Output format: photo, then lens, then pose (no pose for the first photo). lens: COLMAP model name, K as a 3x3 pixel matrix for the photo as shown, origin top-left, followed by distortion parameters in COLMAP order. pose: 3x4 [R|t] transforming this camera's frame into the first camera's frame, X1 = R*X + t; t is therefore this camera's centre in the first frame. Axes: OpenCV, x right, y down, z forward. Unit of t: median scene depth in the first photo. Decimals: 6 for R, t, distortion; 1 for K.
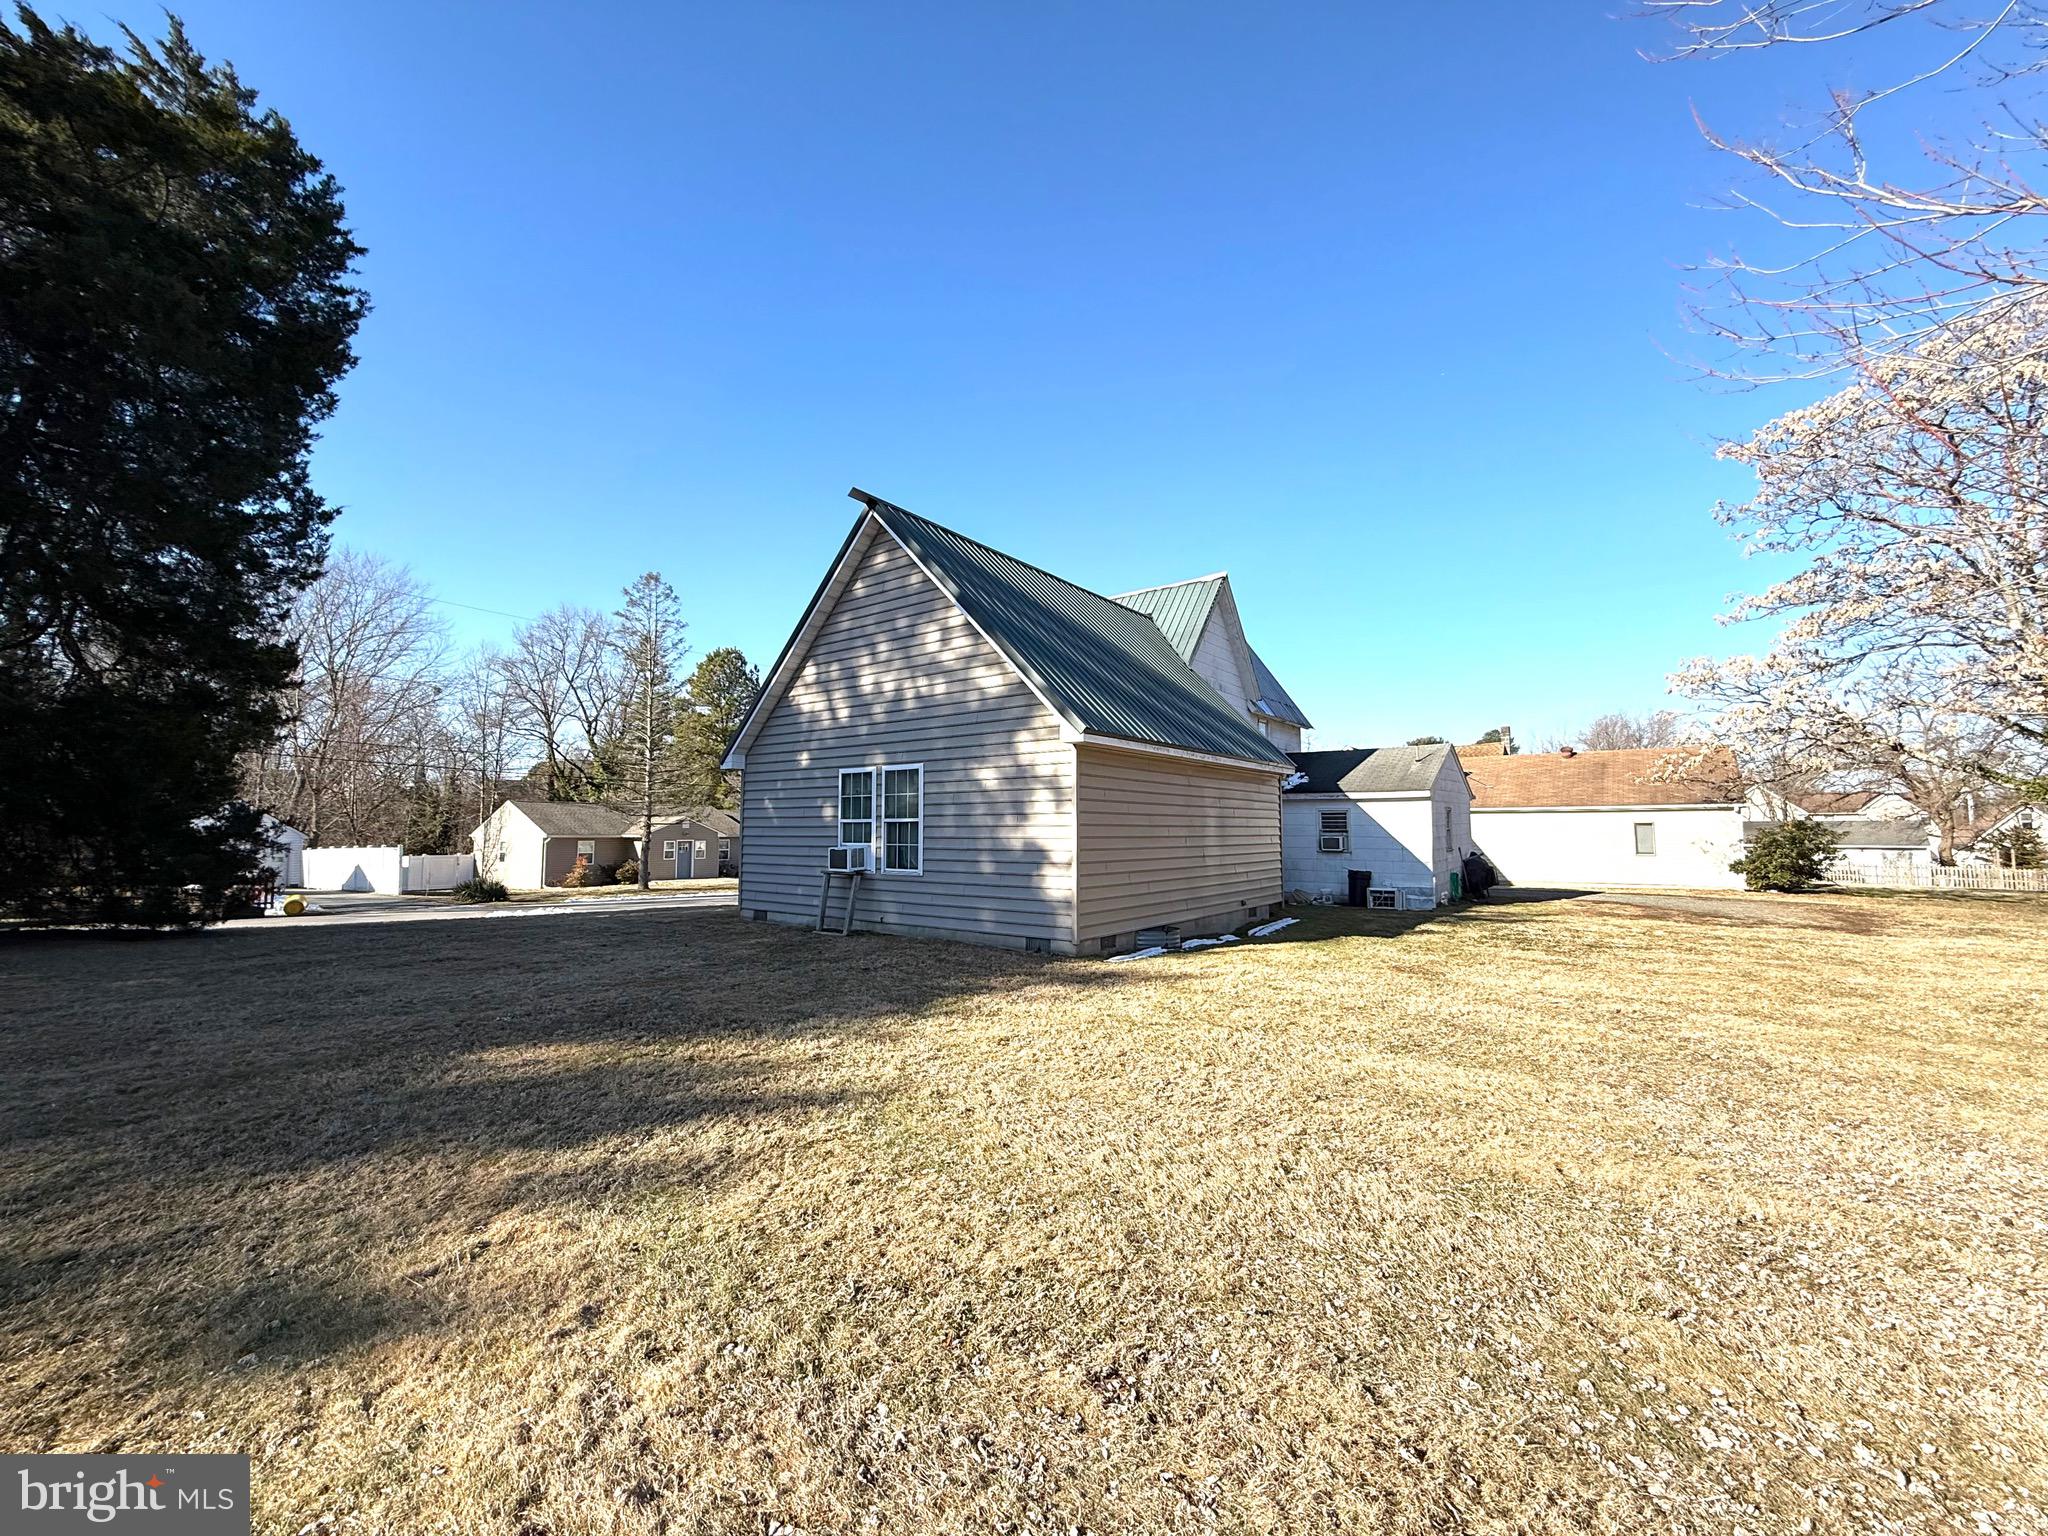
lens RADIAL K [[817.6, 0, 1030.1], [0, 817.6, 767.1], [0, 0, 1]] dist [0.000191, -0.000061]
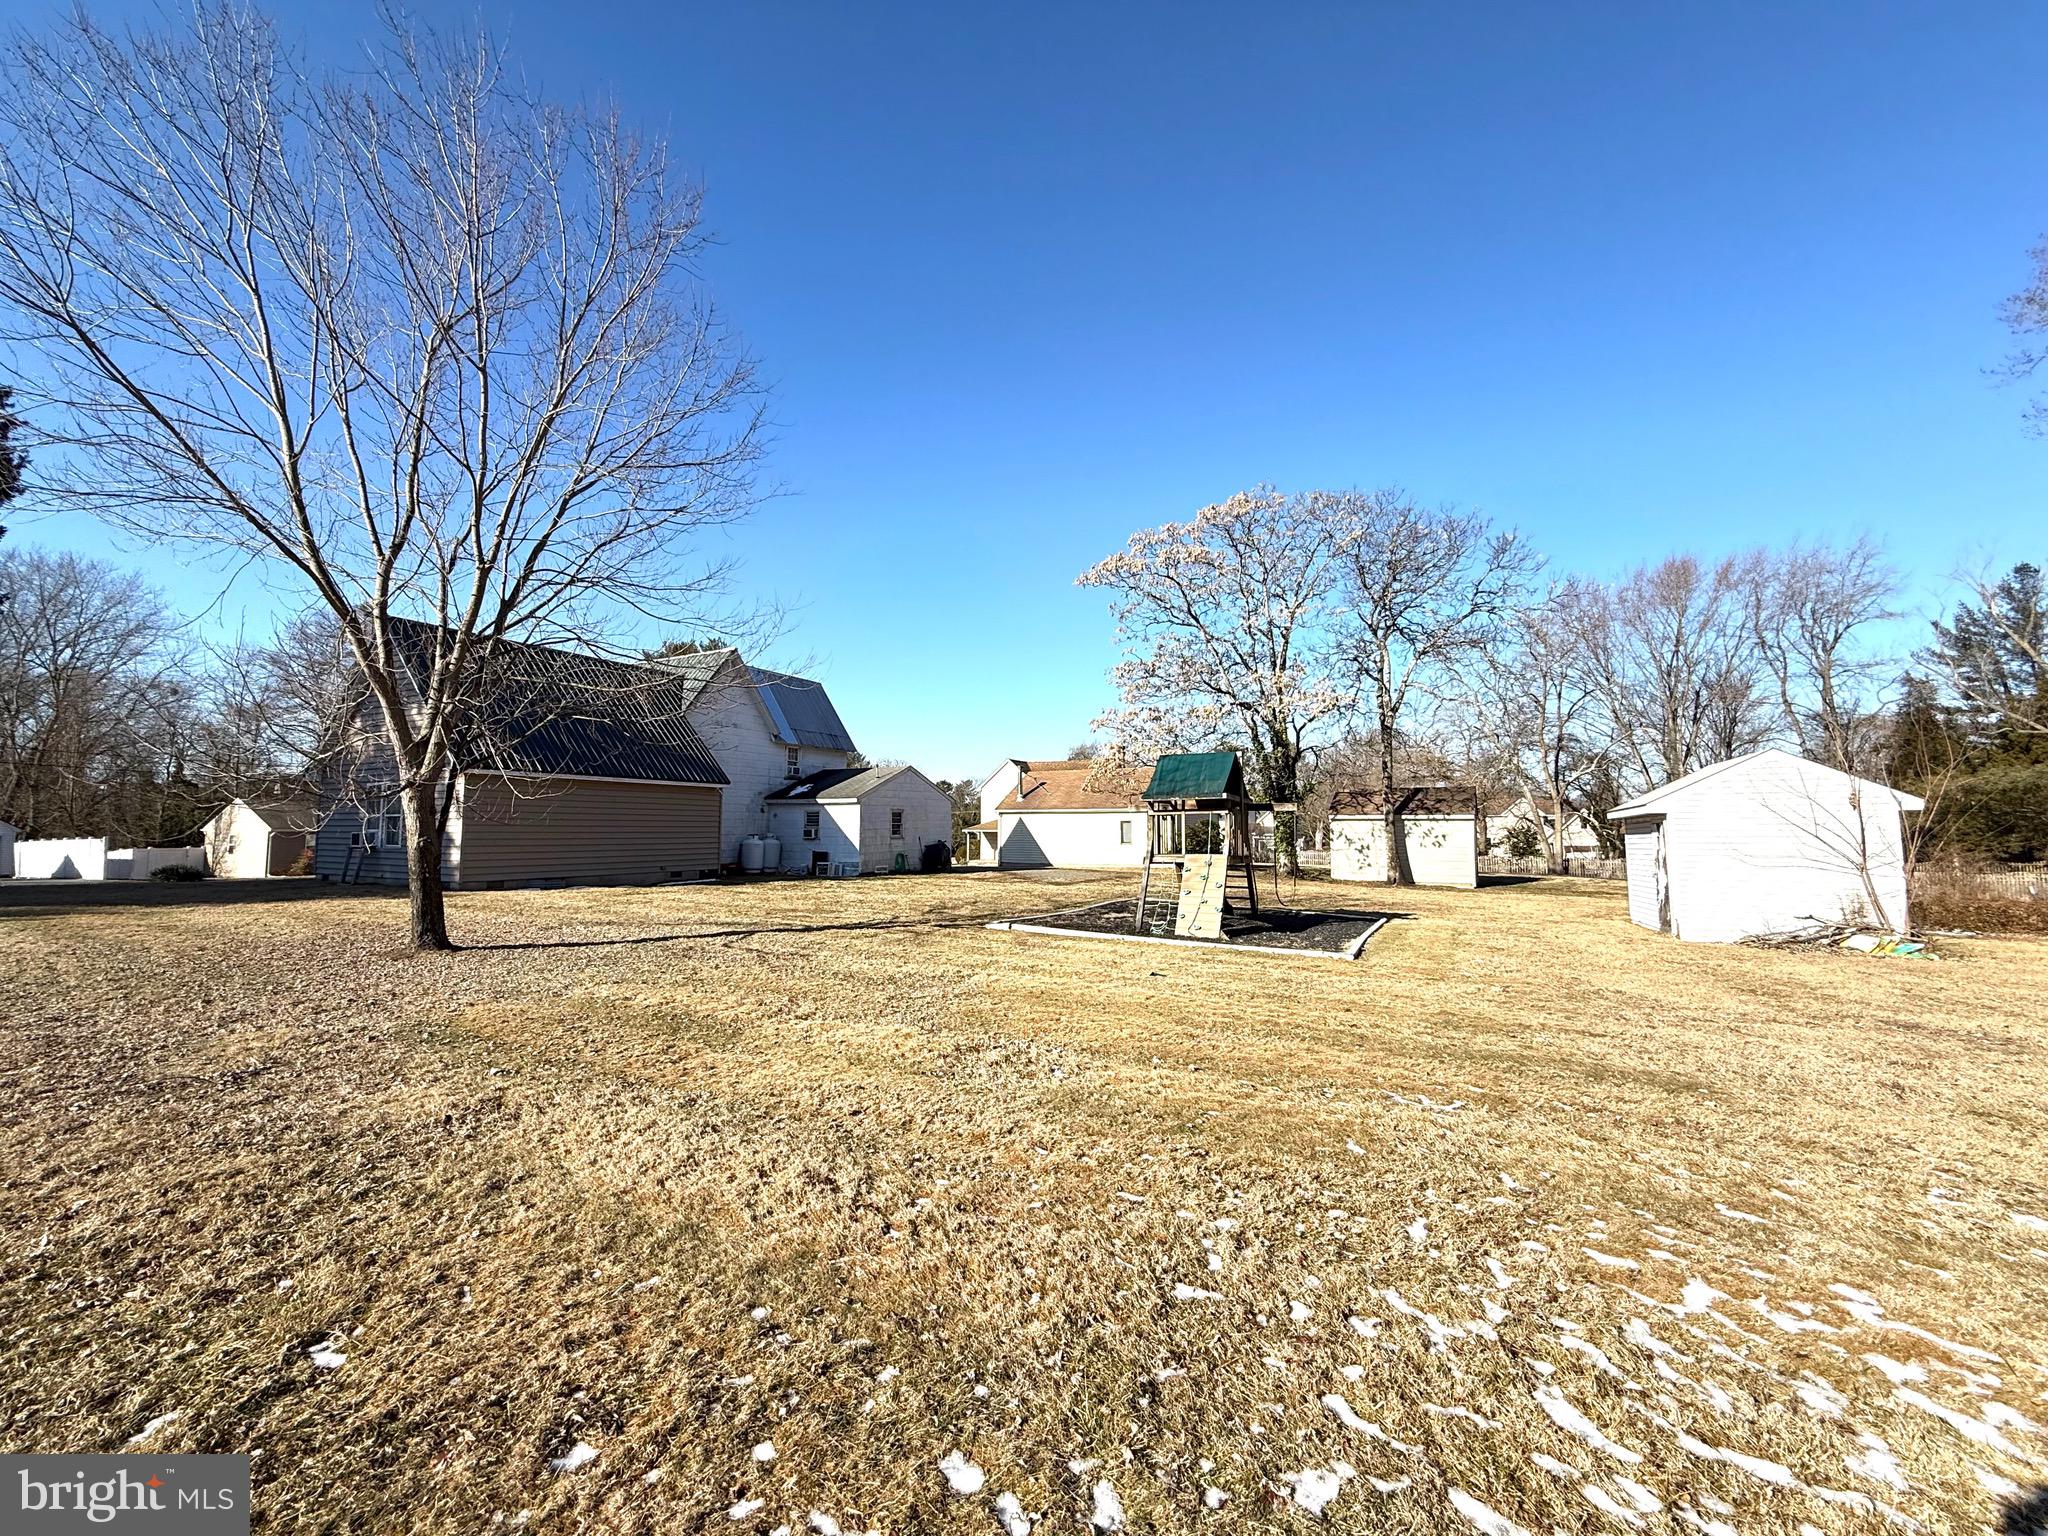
lens RADIAL K [[817.6, 0, 1019.1], [0, 817.6, 771.2], [0, 0, 1]] dist [0.000191, -0.000061]
pose [[0.990058, 0.011870, 0.140157, 0.232941], [-0.012867, 0.999898, 0.006210, -0.013712], [-0.140069, -0.007952, 0.990110, -0.218308]]
